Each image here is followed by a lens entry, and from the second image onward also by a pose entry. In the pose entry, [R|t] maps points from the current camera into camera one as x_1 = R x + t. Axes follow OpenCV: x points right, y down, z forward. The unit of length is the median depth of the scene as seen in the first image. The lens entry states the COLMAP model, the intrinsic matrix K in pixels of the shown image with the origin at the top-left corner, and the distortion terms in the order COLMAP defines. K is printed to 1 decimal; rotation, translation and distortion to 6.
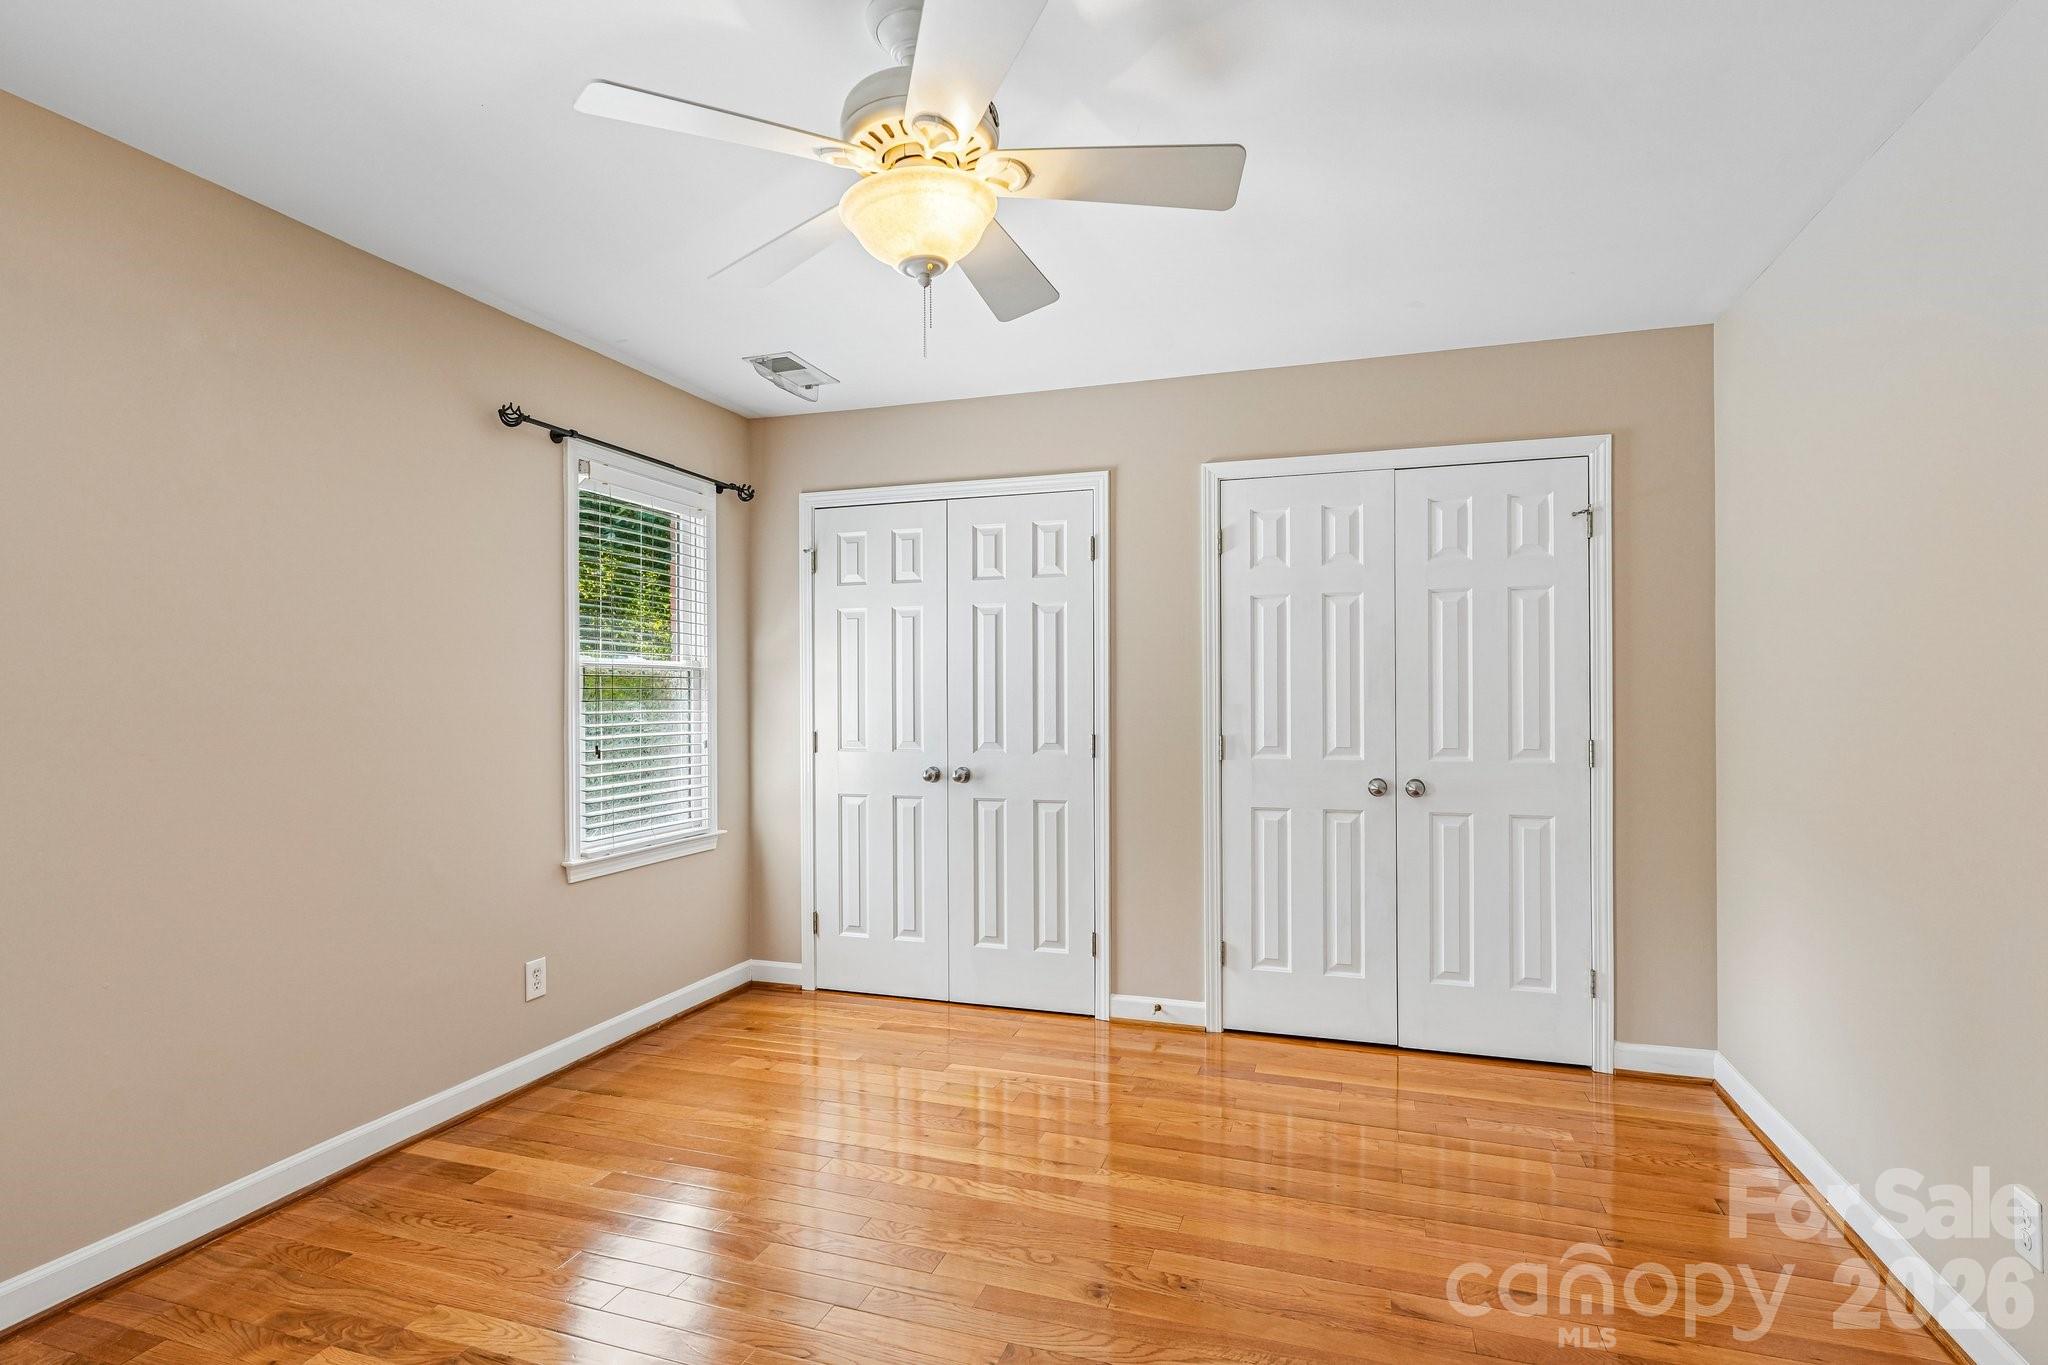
lens RADIAL K [[1044.0, 0, 1016.9], [0, 1044.0, 690.0], [0, 0, 1]] dist [0.000449, 0.000092]
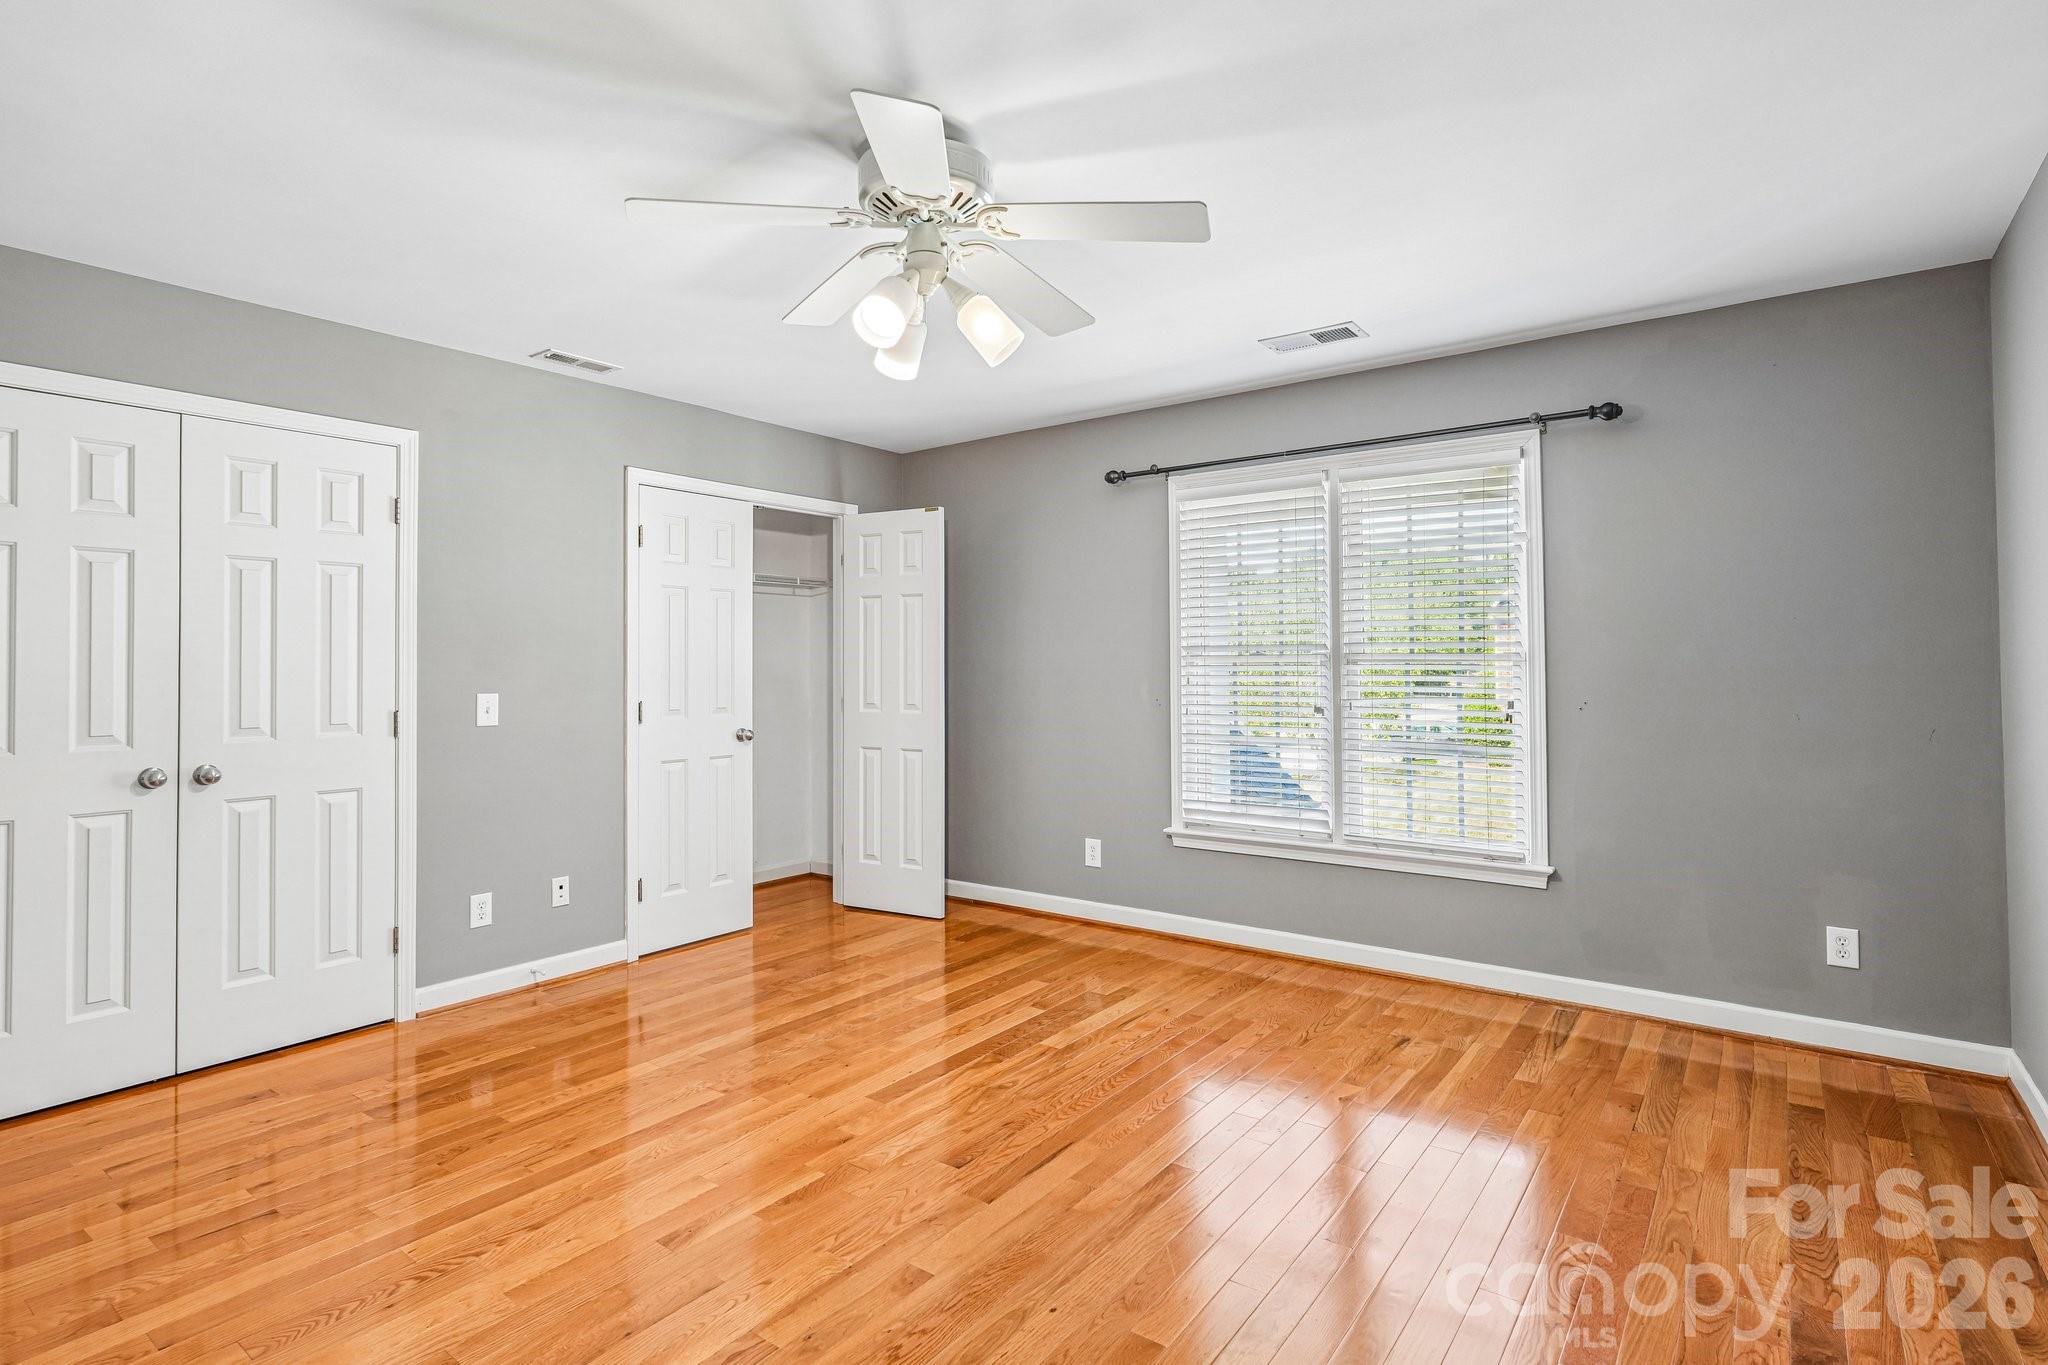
lens RADIAL K [[1007.2, 0, 1013.0], [0, 1007.2, 682.9], [0, 0, 1]] dist [0.000035, 0.000197]
pose [[0.304551, -0.014376, 0.952388, -0.246241], [0.000294, 0.999887, 0.014999, 0.001641], [-0.952496, -0.004288, 0.304521, 0.089047]]
